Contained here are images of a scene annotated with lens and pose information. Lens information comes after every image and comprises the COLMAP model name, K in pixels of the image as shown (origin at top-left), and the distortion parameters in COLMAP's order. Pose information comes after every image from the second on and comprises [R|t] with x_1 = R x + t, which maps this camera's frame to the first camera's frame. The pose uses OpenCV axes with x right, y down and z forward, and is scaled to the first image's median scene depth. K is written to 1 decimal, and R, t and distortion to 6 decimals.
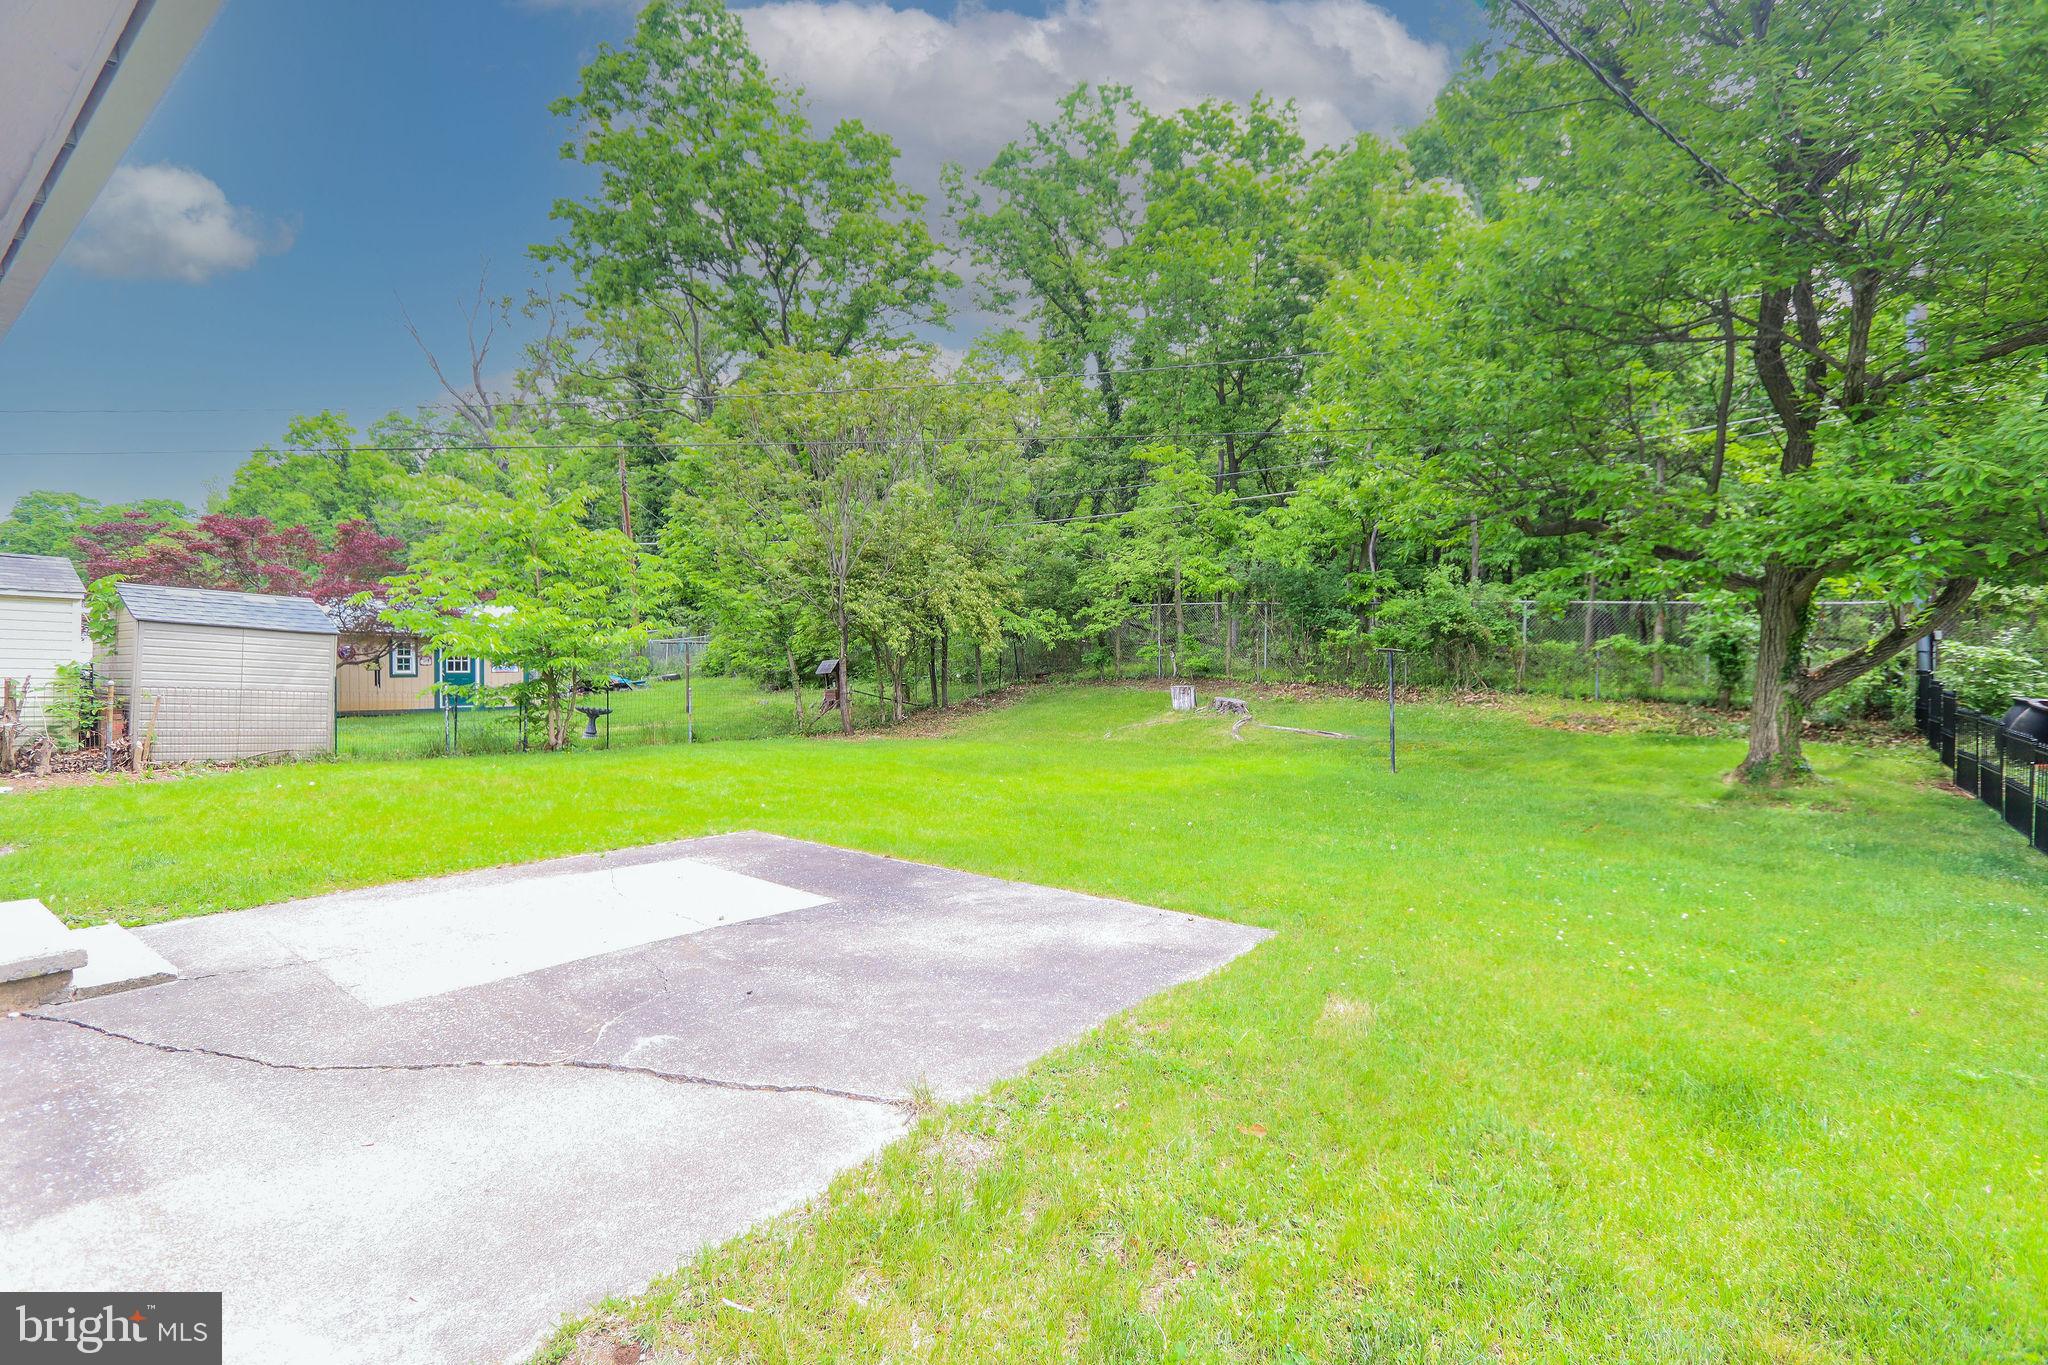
lens RADIAL K [[961.2, 0, 1019.3], [0, 961.2, 669.1], [0, 0, 1]] dist [-0.010712, 0.000656]
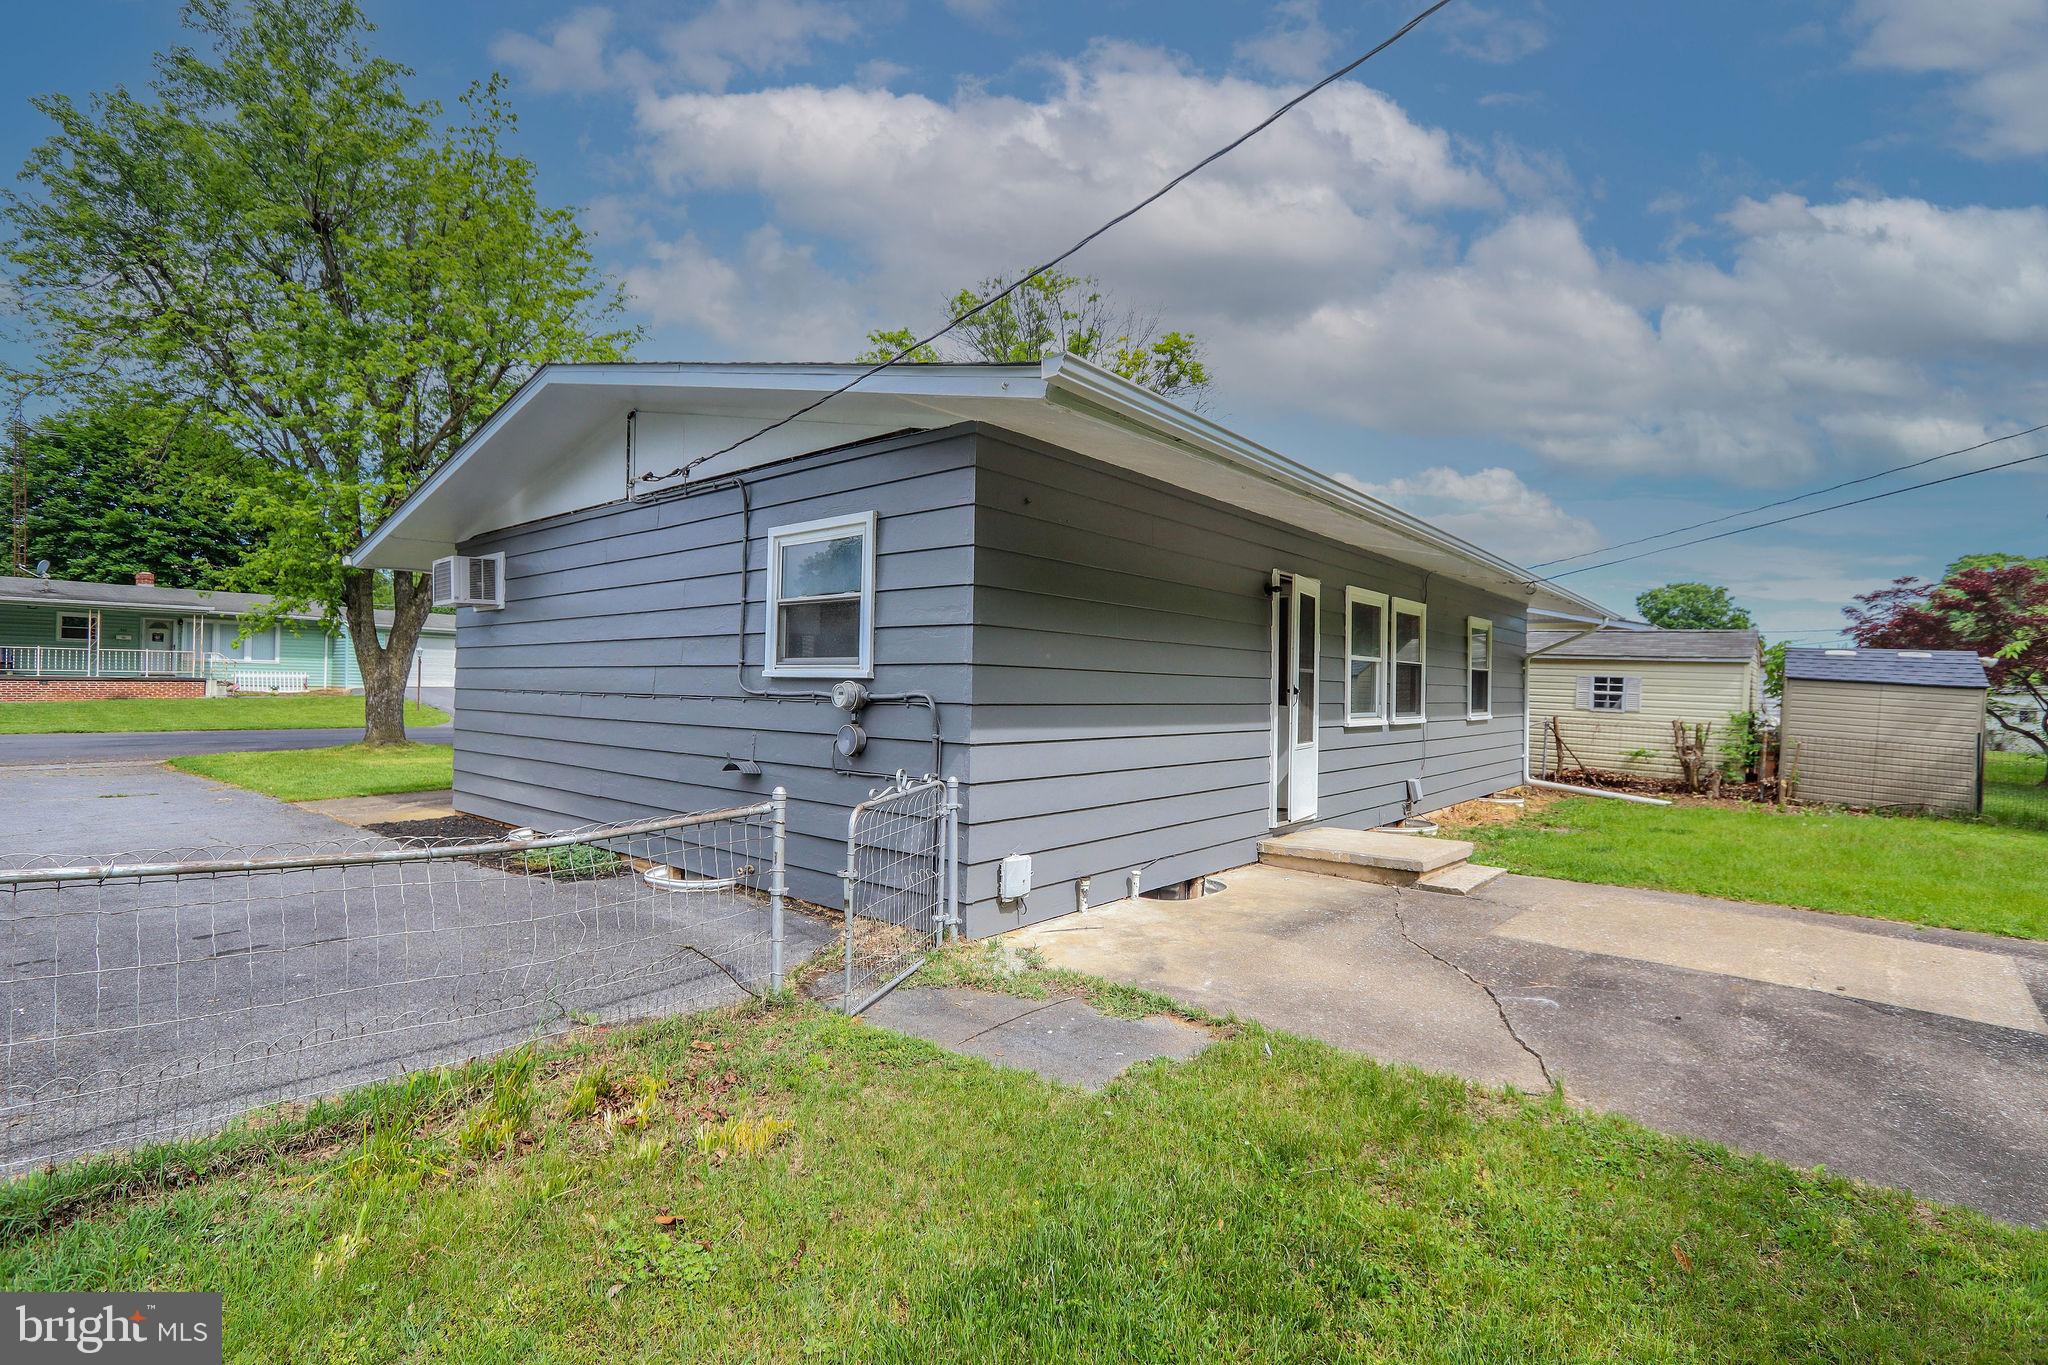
lens RADIAL K [[961.2, 0, 1012.2], [0, 961.2, 683.4], [0, 0, 1]] dist [-0.010712, 0.000656]
pose [[-0.093300, -0.019441, -0.995448, 0.373544], [-0.028121, 0.999462, -0.016884, 0.002256], [0.995241, 0.026418, -0.093797, 0.156050]]
